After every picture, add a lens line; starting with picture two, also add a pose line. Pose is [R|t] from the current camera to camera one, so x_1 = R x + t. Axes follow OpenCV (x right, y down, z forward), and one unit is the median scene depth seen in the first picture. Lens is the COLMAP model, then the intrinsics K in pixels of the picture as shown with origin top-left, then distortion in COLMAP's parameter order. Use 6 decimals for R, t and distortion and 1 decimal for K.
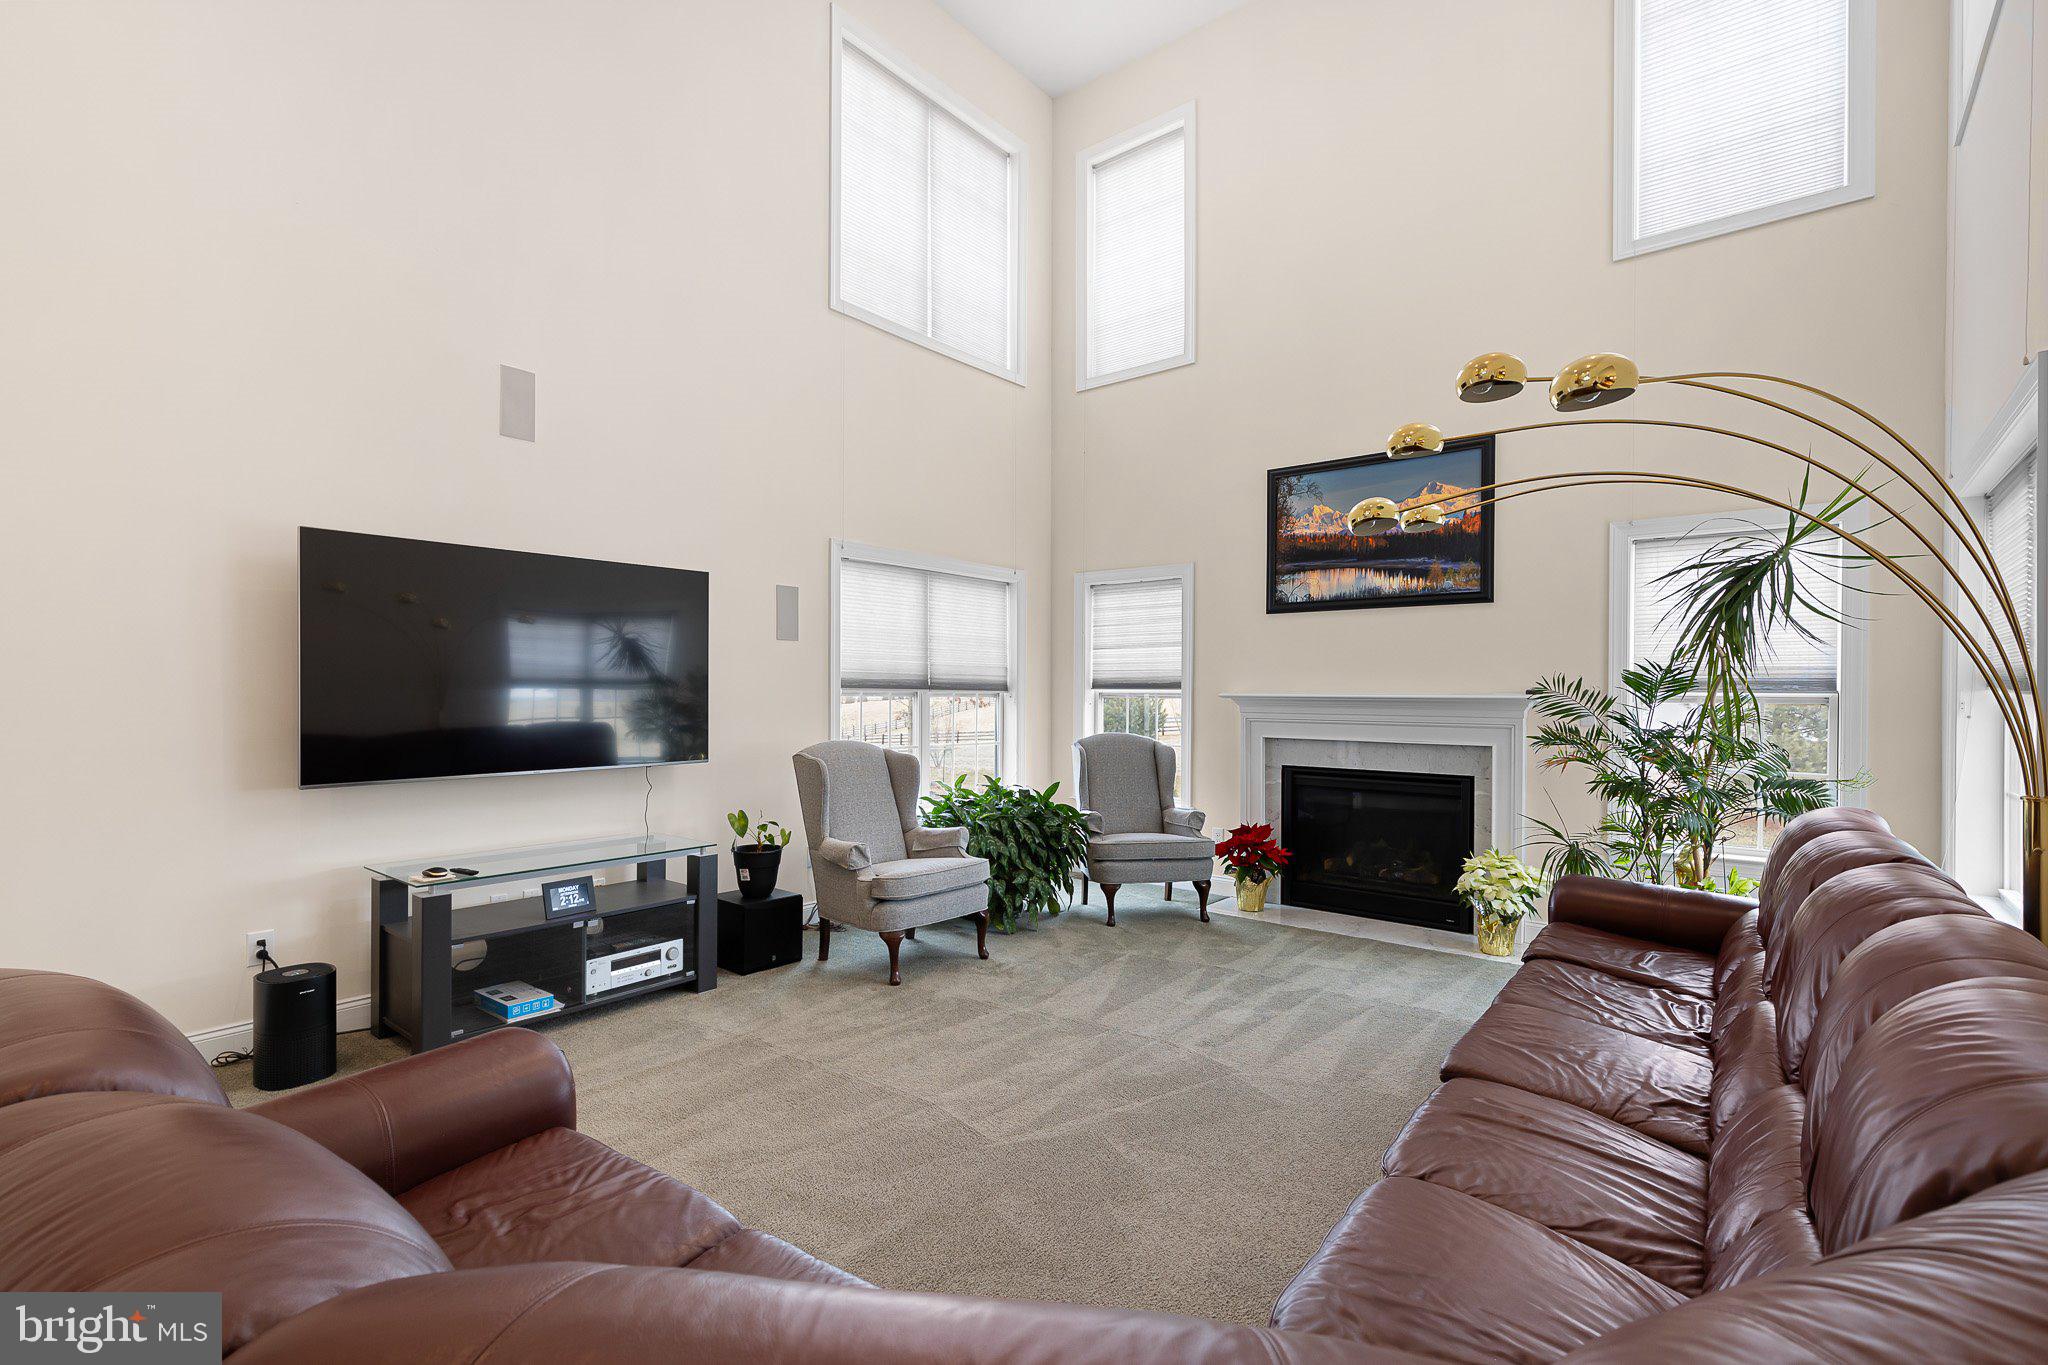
lens RADIAL K [[927.7, 0, 1026.7], [0, 927.7, 697.9], [0, 0, 1]] dist [0.004057, -0.000464]
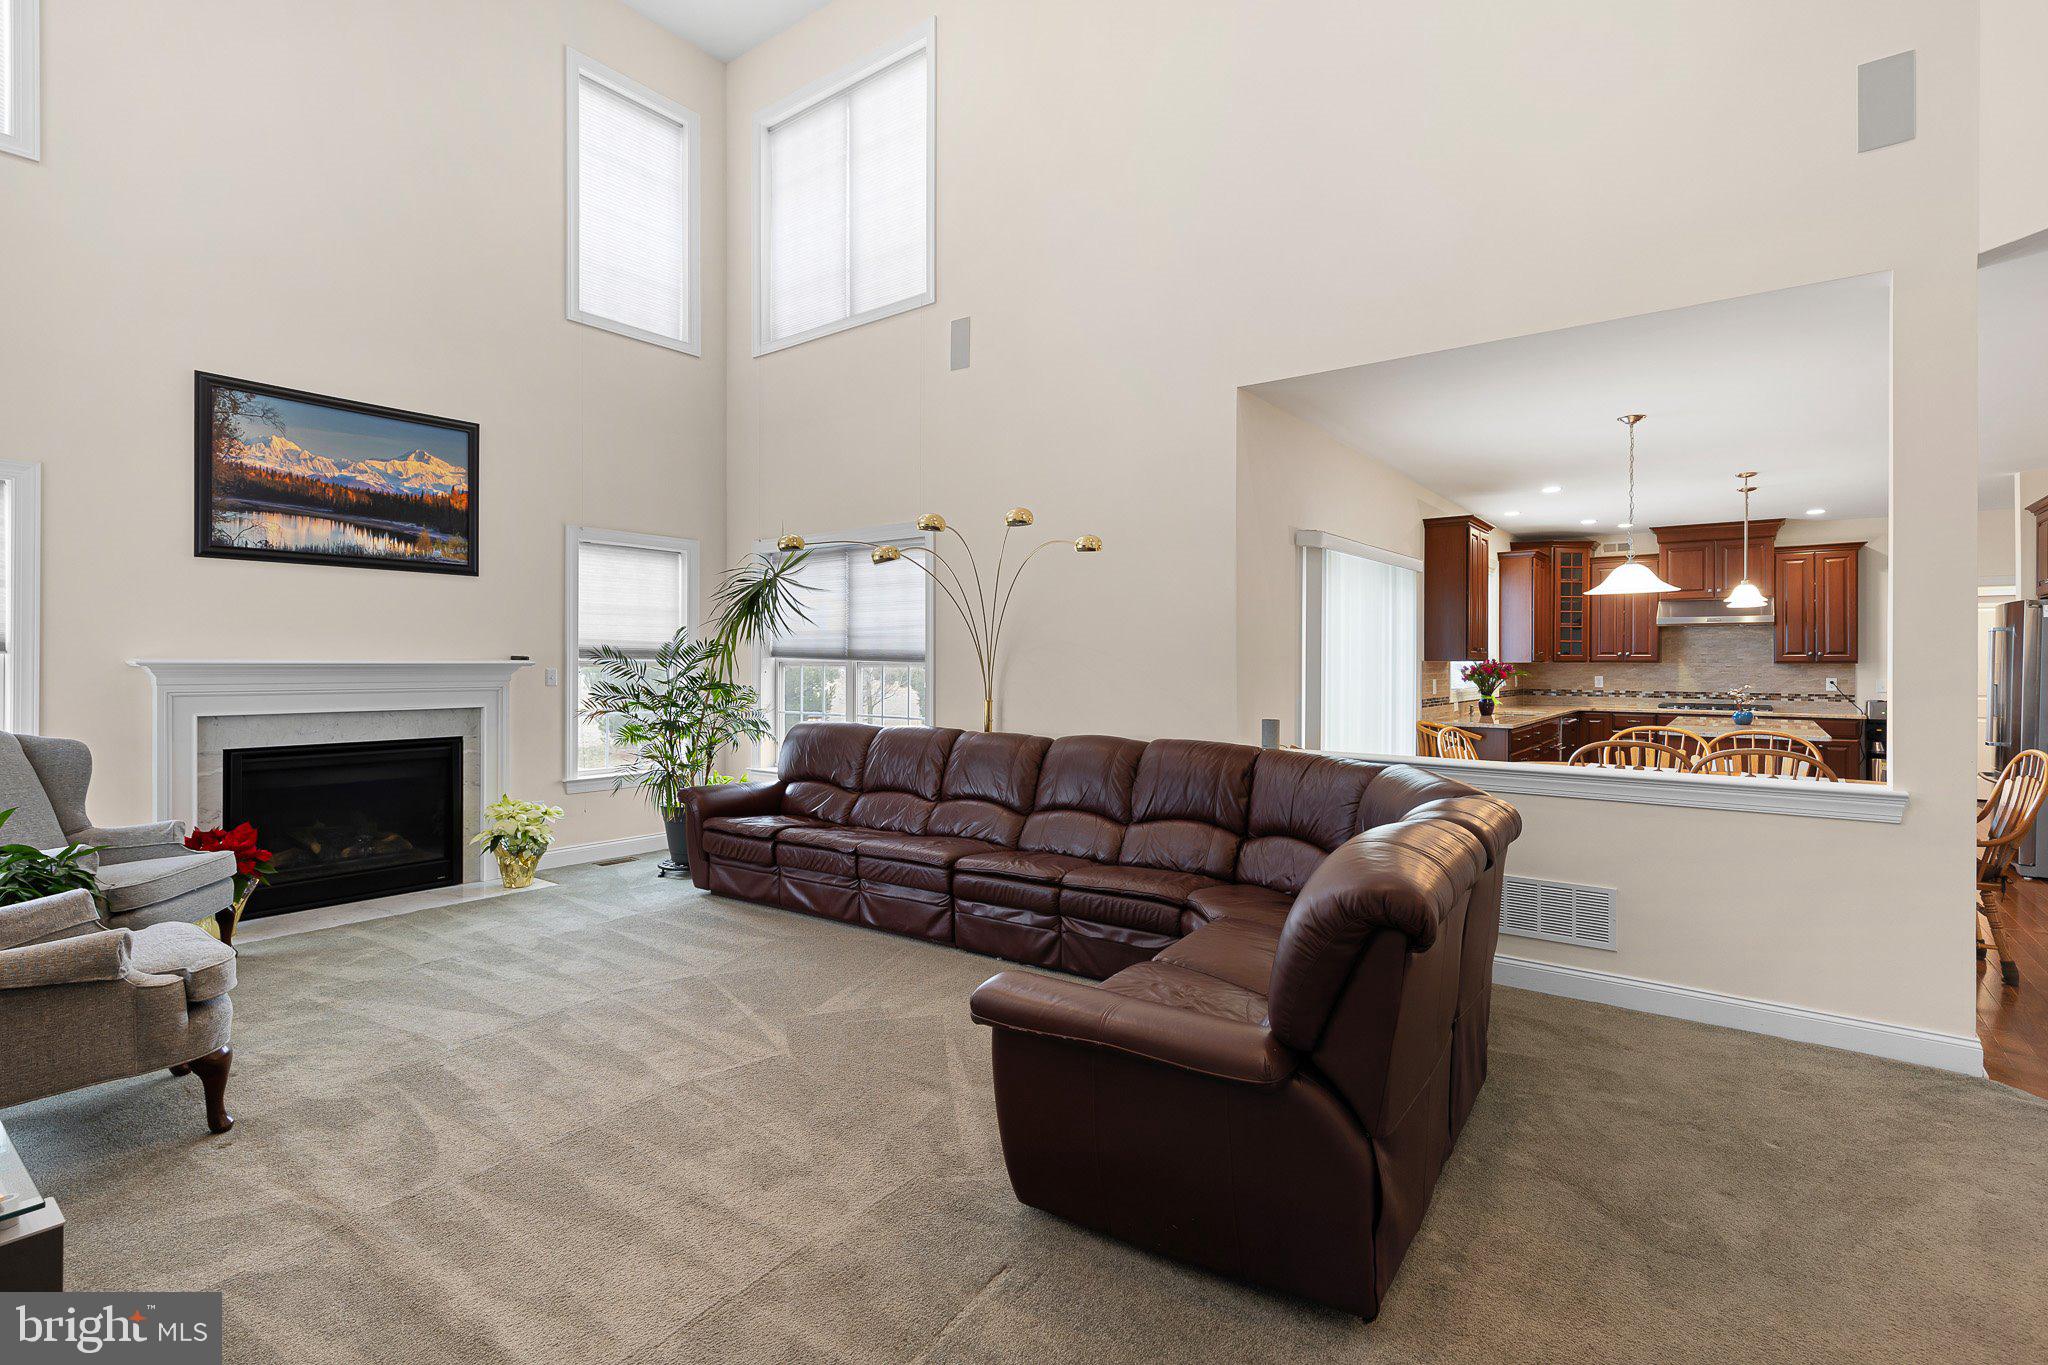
lens RADIAL K [[927.7, 0, 1032.0], [0, 927.7, 664.4], [0, 0, 1]] dist [0.004057, -0.000464]
pose [[-0.027669, -0.009479, 0.999572, -0.600256], [0.000878, 0.999954, 0.009507, -0.008266], [-0.999617, 0.001141, -0.027660, 0.363525]]
